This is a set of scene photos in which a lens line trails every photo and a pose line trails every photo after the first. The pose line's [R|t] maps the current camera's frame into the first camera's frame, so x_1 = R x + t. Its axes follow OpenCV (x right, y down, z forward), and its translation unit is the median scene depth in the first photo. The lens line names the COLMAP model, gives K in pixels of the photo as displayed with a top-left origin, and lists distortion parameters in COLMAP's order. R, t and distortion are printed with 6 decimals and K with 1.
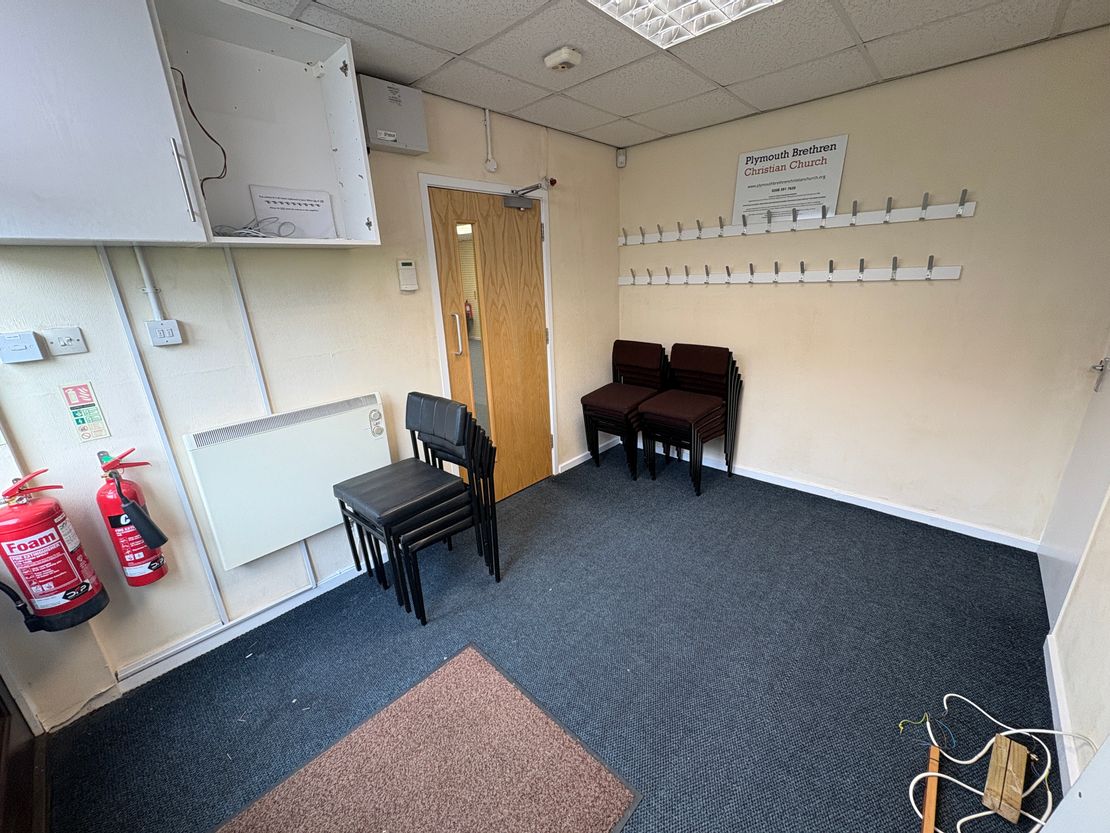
lens RADIAL K [[440.6, 0, 555.0], [0, 440.6, 416.5], [0, 0, 1]] dist [-0.001207, -0.000091]
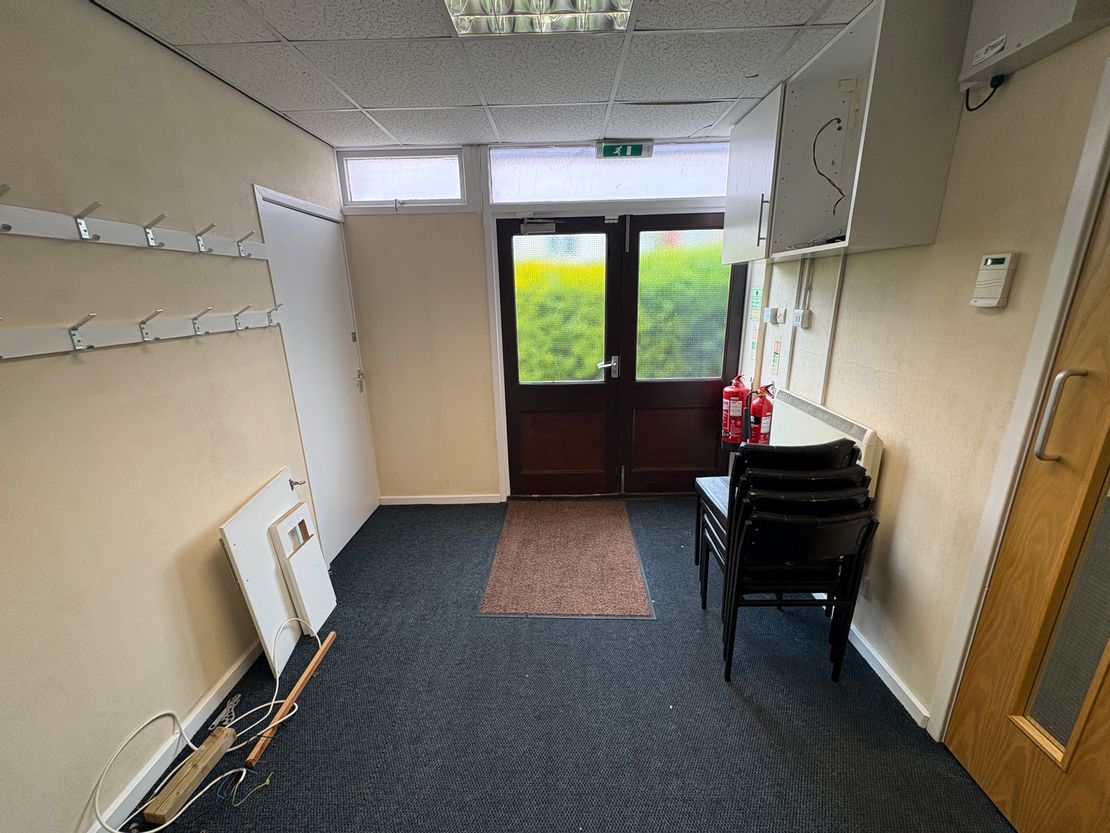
lens RADIAL K [[440.6, 0, 555.0], [0, 440.6, 416.5], [0, 0, 1]] dist [-0.001207, -0.000091]
pose [[-0.745711, 0.235277, -0.623346, 0.585522], [-0.158668, 0.845949, 0.509112, -0.453814], [0.647101, 0.478555, -0.593502, 1.288112]]
